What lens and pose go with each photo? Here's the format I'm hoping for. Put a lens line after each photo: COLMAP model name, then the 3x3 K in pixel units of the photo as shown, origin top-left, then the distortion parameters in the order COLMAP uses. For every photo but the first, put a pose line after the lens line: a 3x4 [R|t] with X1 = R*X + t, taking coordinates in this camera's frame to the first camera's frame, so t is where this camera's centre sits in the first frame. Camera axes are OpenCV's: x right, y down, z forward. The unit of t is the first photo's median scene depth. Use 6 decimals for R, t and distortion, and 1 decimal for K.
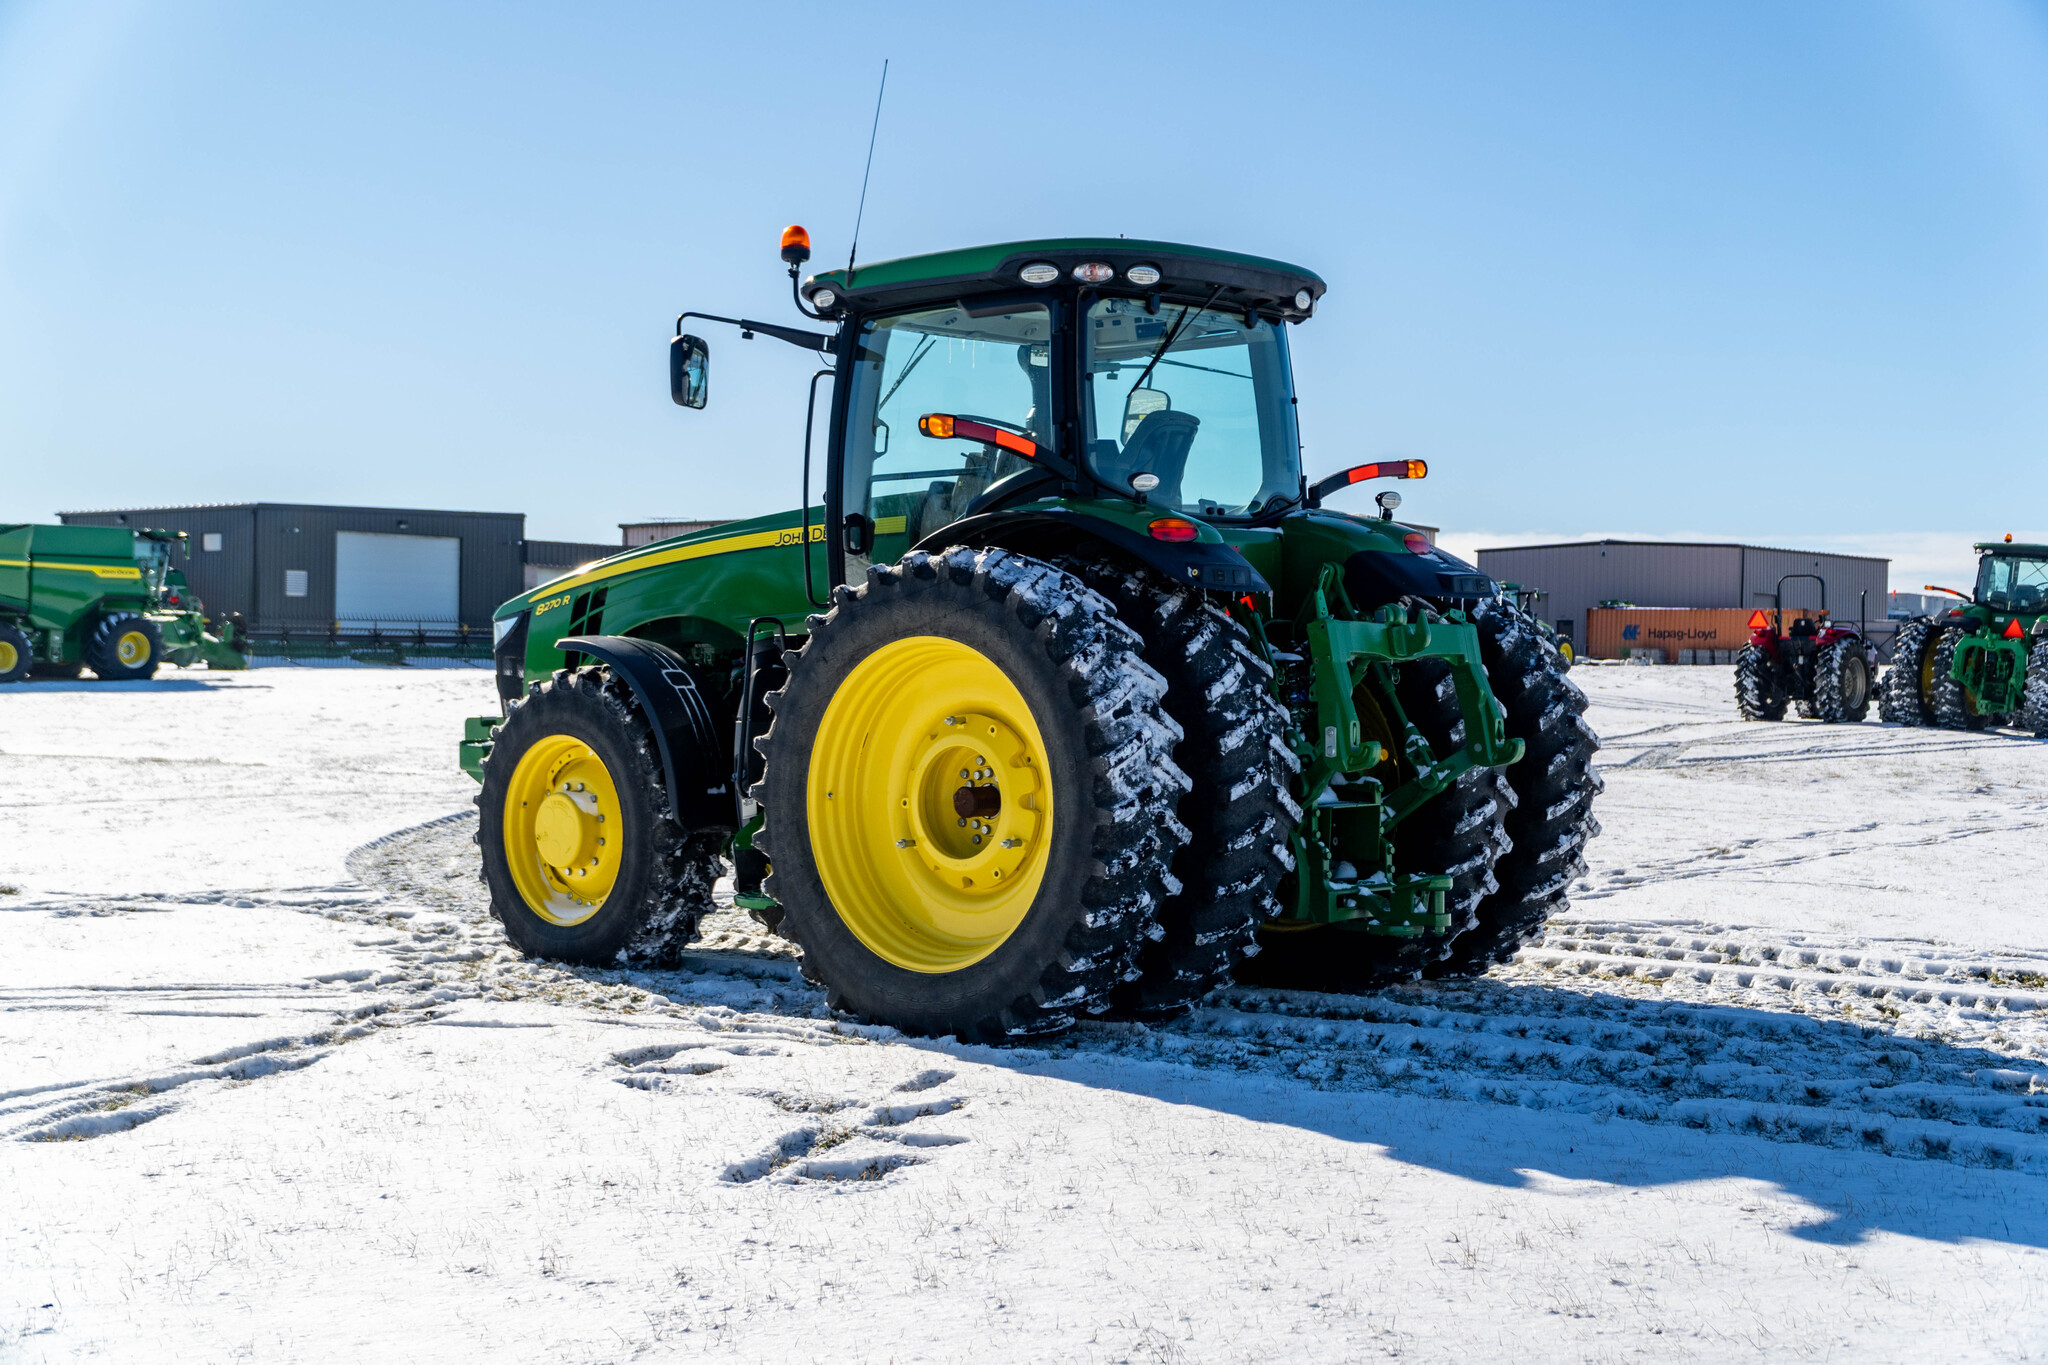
lens RADIAL K [[2909.9, 0, 1024.0], [0, 2909.9, 648.8], [0, 0, 1]] dist [0.067586, -0.087589]
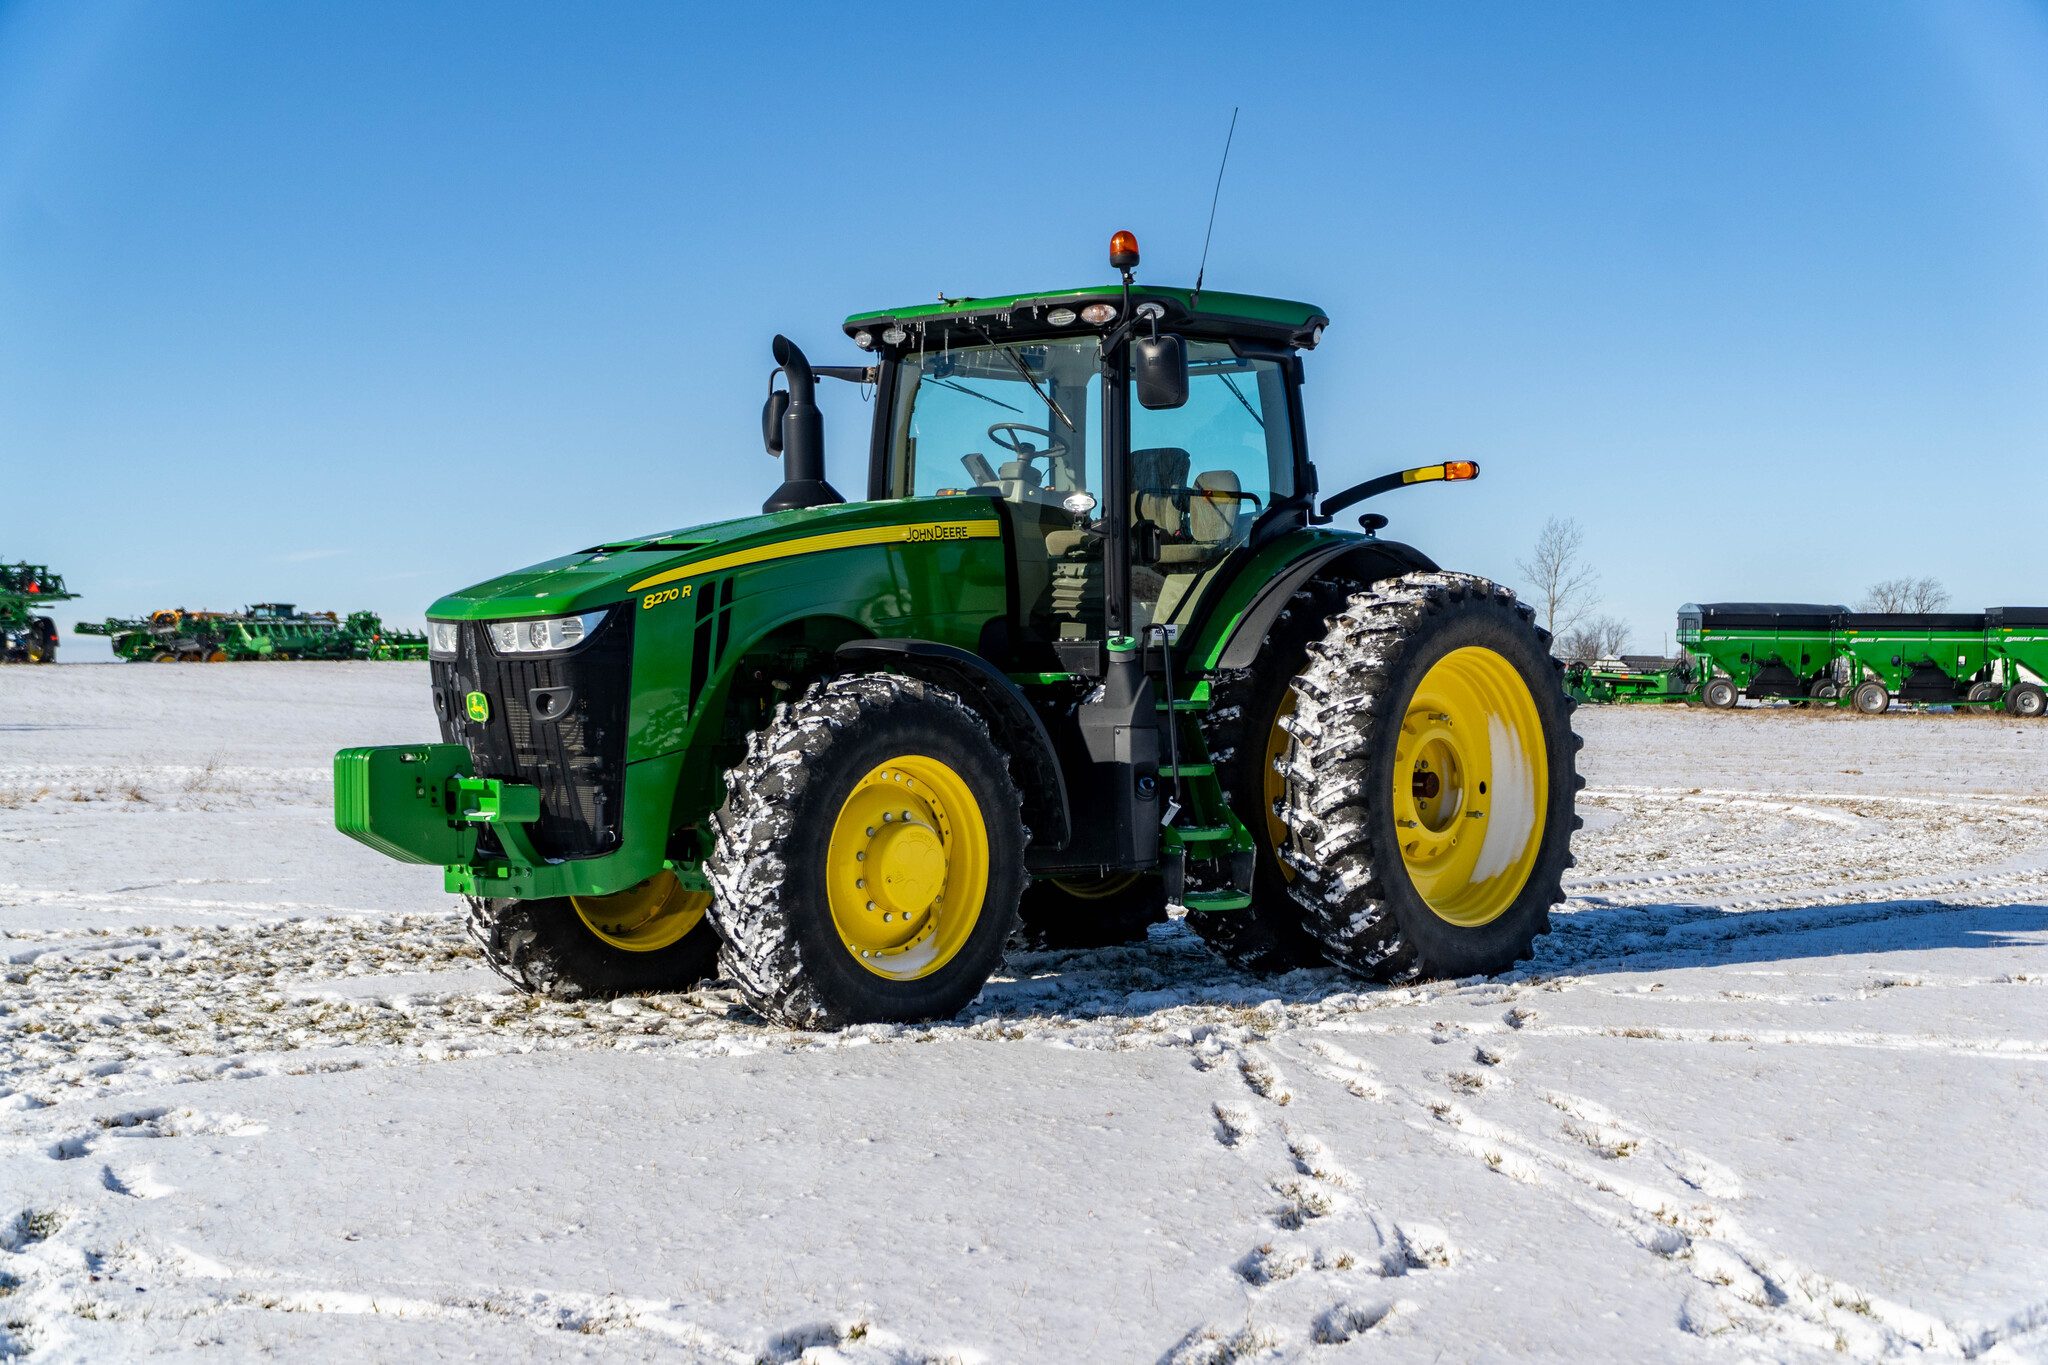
lens RADIAL K [[2909.9, 0, 1024.0], [0, 2909.9, 648.8], [0, 0, 1]] dist [0.067586, -0.087589]
pose [[-0.003386, -0.001094, 0.999994, -1.048141], [-0.007253, 0.999973, 0.001069, -0.002907], [-0.999968, -0.007249, -0.003393, 1.009260]]
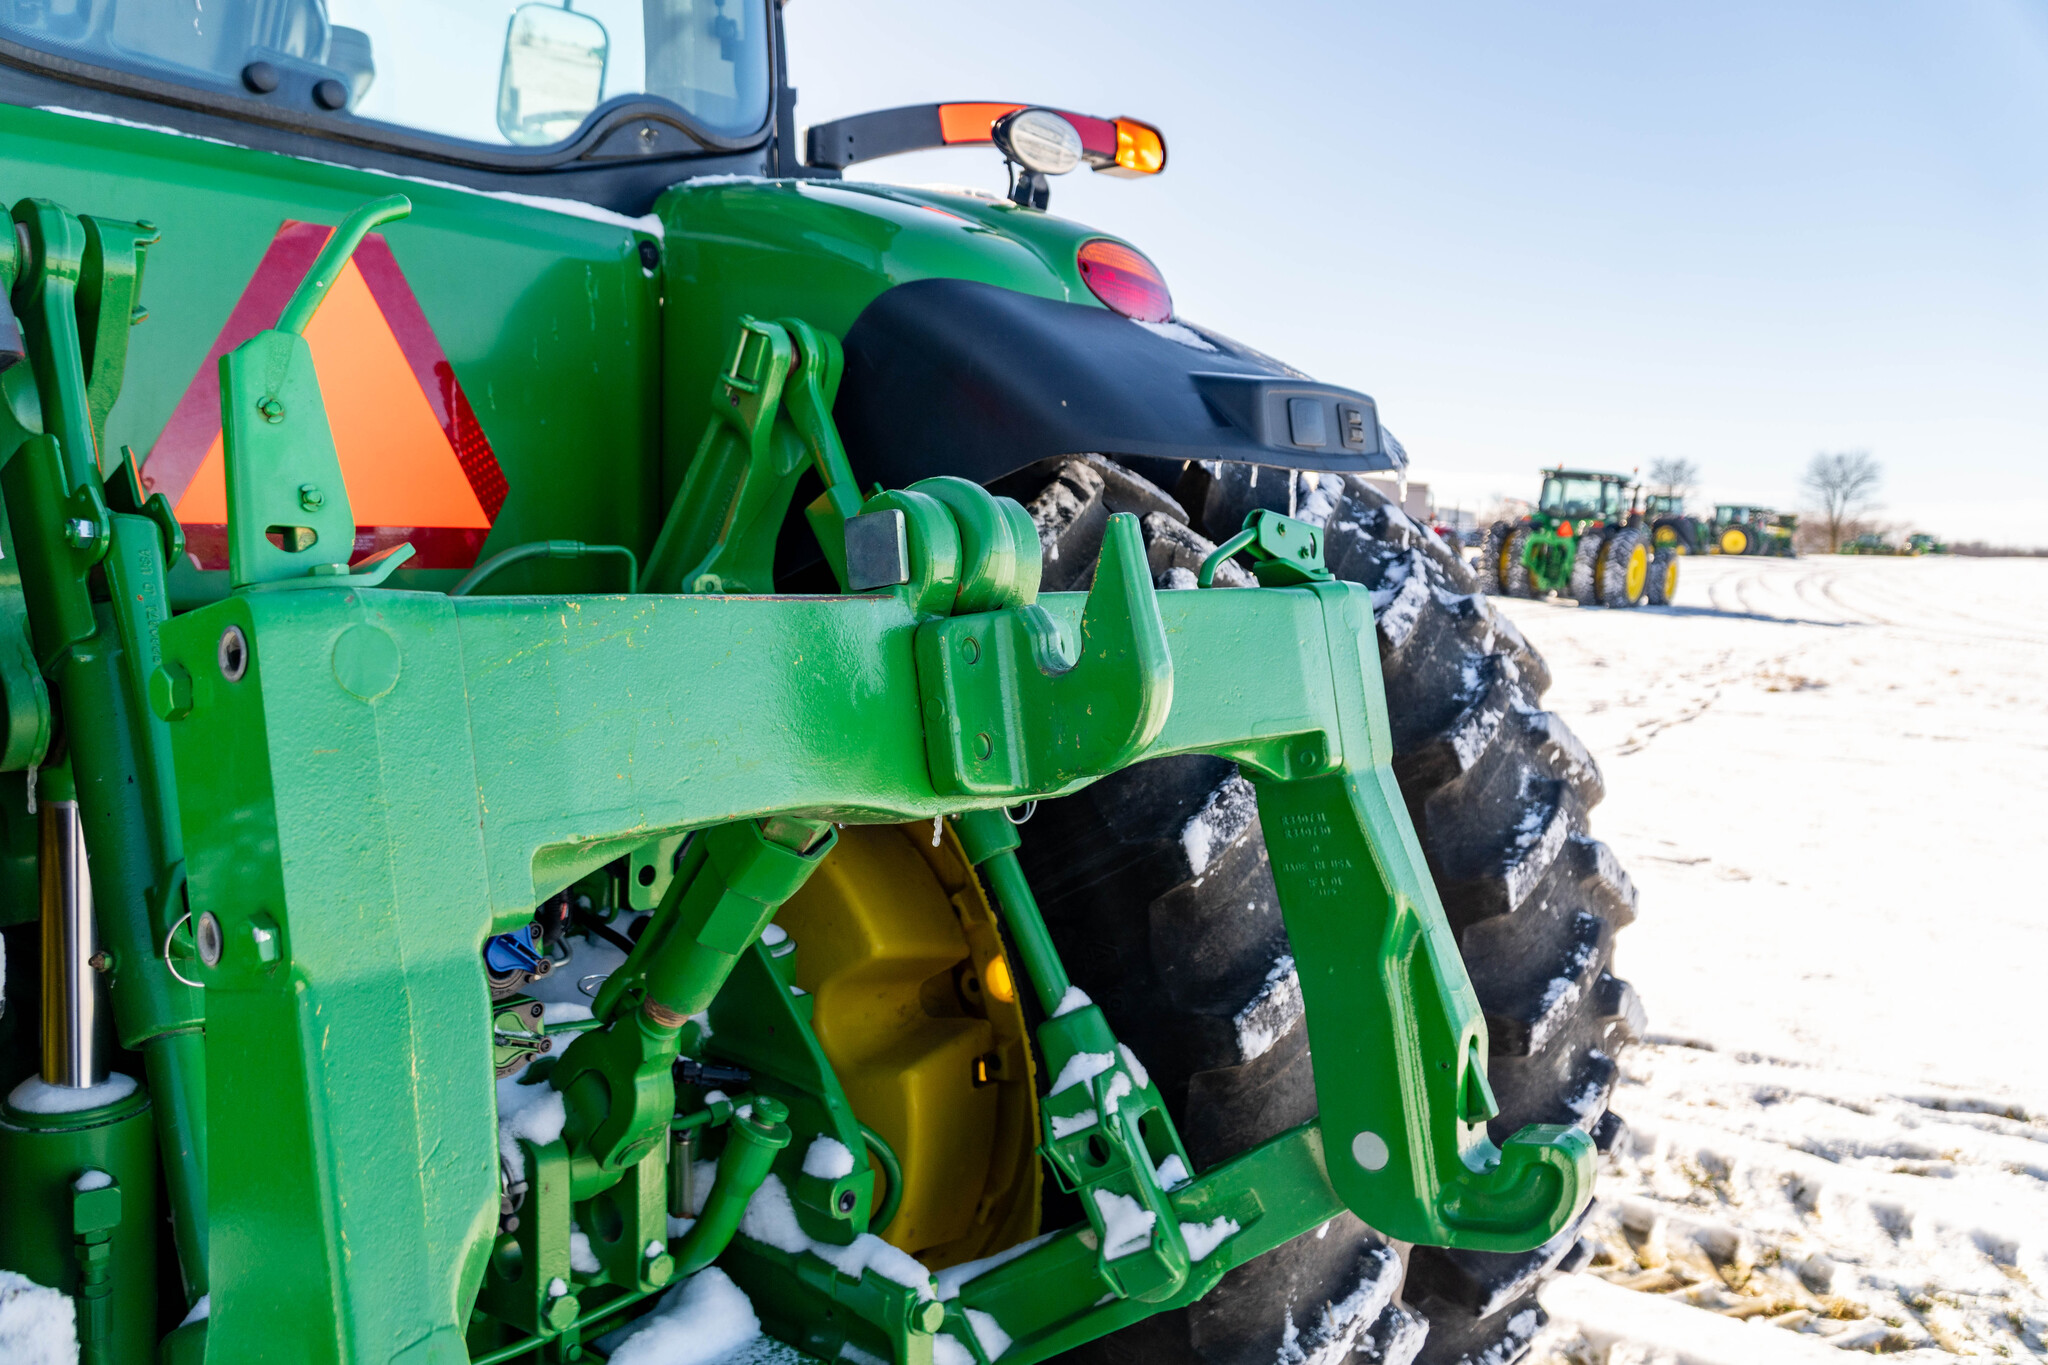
lens RADIAL K [[1606.4, 0, 1024.0], [0, 1606.4, 682.5], [0, 0, 1]] dist [0.003592, 0.001530]
pose [[0.998398, 0.011341, 0.055426, 0.114843], [-0.016617, 0.995274, 0.095677, -0.011555], [-0.054079, -0.096445, 0.993868, 0.828229]]
